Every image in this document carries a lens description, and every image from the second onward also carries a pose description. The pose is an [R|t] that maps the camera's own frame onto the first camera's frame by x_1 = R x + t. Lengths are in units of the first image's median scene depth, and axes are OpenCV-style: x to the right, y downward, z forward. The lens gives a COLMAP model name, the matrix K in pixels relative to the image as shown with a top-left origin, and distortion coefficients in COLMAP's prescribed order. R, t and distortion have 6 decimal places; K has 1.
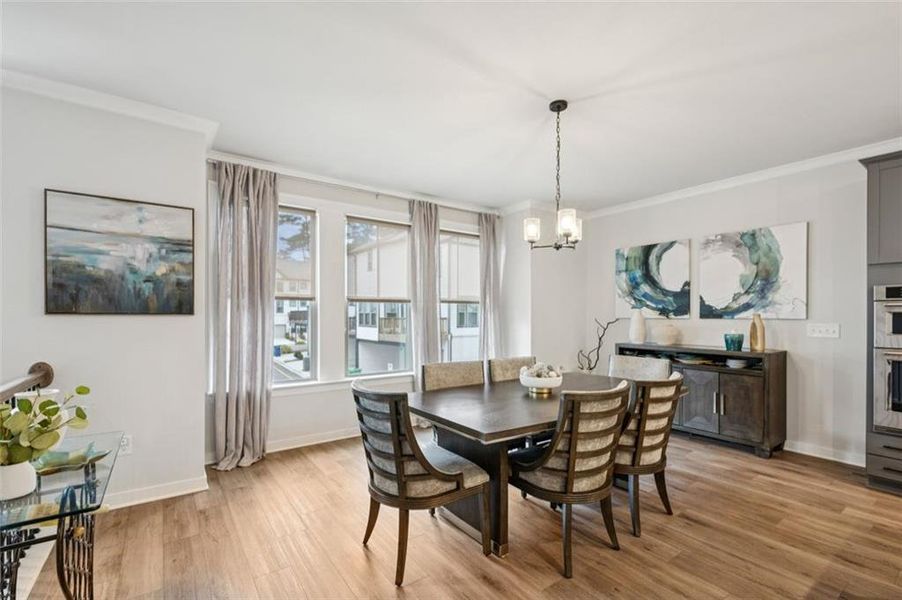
lens RADIAL K [[398.4, 0, 446.8], [0, 398.4, 310.3], [0, 0, 1]] dist [0.005455, 0.000005]
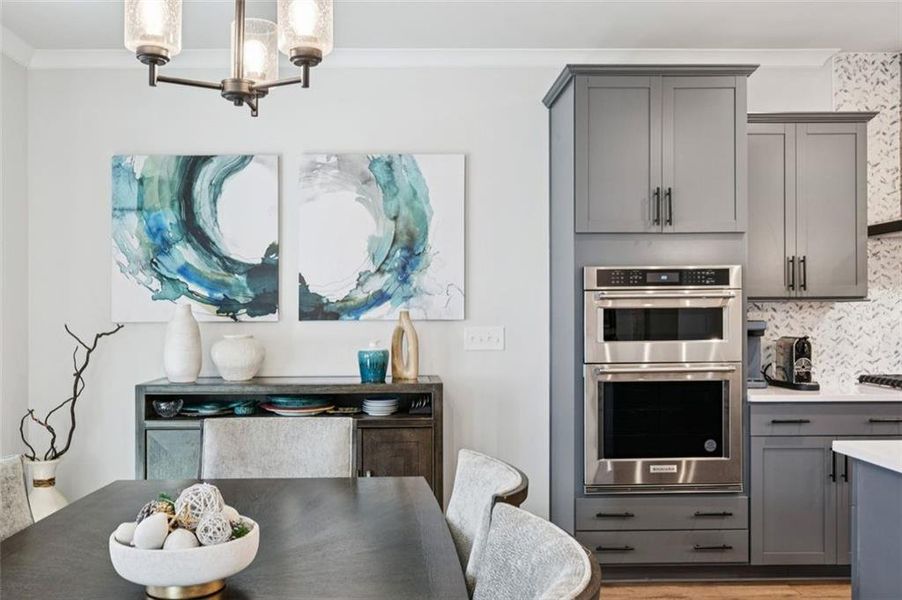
lens RADIAL K [[793.9, 0, 428.0], [0, 793.9, 309.5], [0, 0, 1]] dist [-0.011511, 0.027880]
pose [[0.569487, -0.004975, 0.821986, -0.080518], [-0.003235, 0.999960, 0.008294, -0.002207], [-0.821994, -0.007383, 0.569448, 0.337857]]
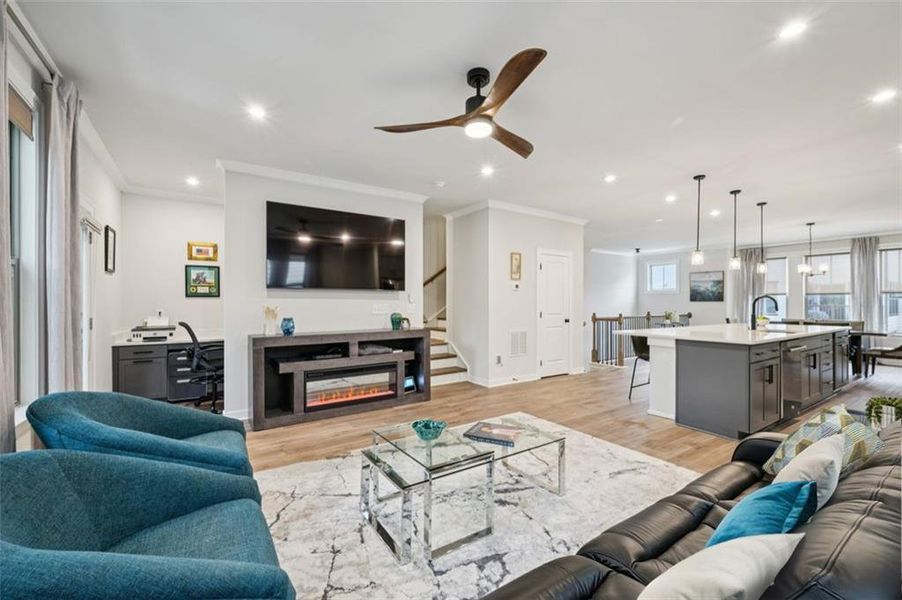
lens RADIAL K [[358.5, 0, 456.0], [0, 358.5, 302.8], [0, 0, 1]] dist [-0.011483, -0.000322]
pose [[-0.047479, 0.001866, -0.998870, 1.835101], [0.012096, 0.999926, 0.001293, -0.004702], [0.998799, -0.012021, -0.047499, -0.845626]]
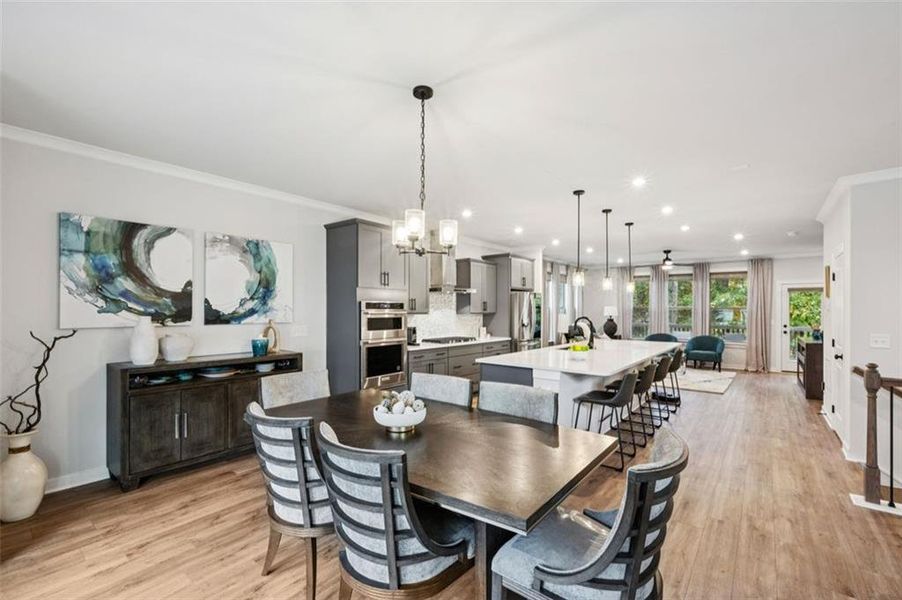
lens RADIAL K [[398.4, 0, 449.3], [0, 398.4, 309.6], [0, 0, 1]] dist [0.005455, 0.000005]
pose [[-0.274040, -0.006557, 0.961696, -0.382493], [-0.019201, 0.999815, 0.001345, -0.026177], [-0.961527, -0.018096, -0.274115, 0.774015]]
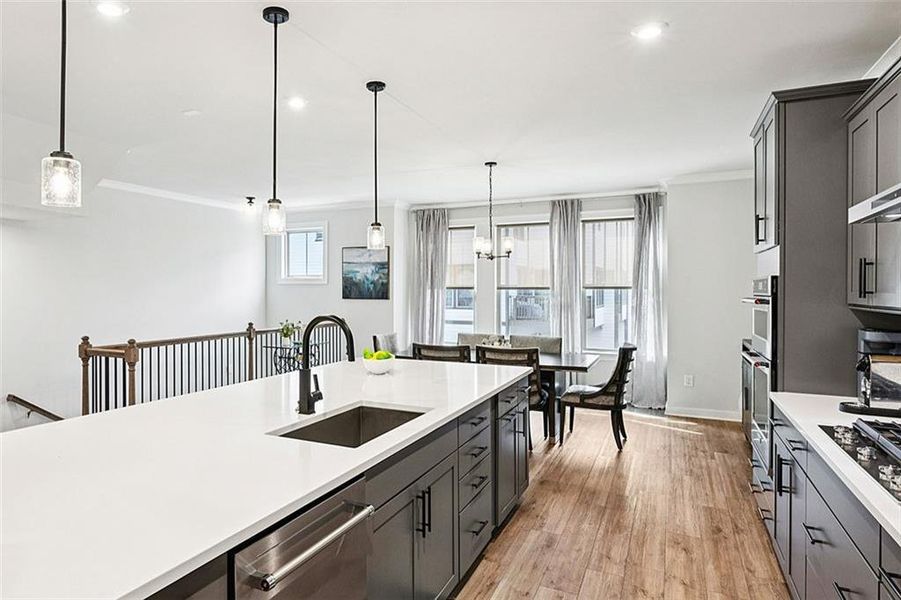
lens RADIAL K [[552.6, 0, 386.6], [0, 552.6, 291.3], [0, 0, 1]] dist [0.022338, 0.000834]
pose [[0.455645, 0.002776, -0.890157, 1.273020], [0.011562, 0.999892, 0.009037, -0.037524], [0.890087, -0.014410, 0.455564, -0.184477]]
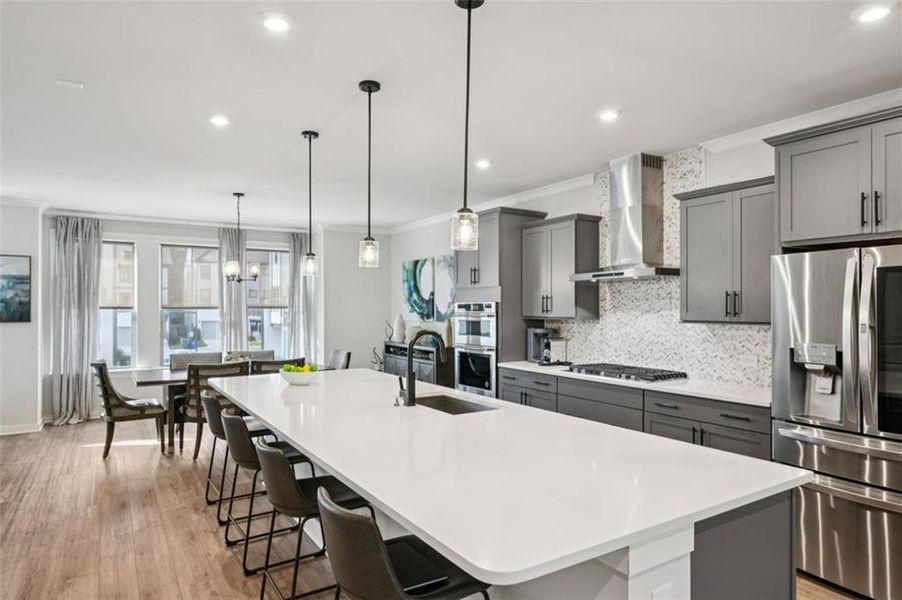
lens RADIAL K [[543.0, 0, 438.9], [0, 543.0, 299.2], [0, 0, 1]] dist [0.004380, -0.002804]
pose [[0.997838, -0.003567, -0.065629, 0.806838], [0.003417, 0.999991, -0.002402, -0.049225], [0.065637, 0.002172, 0.997841, -0.754495]]
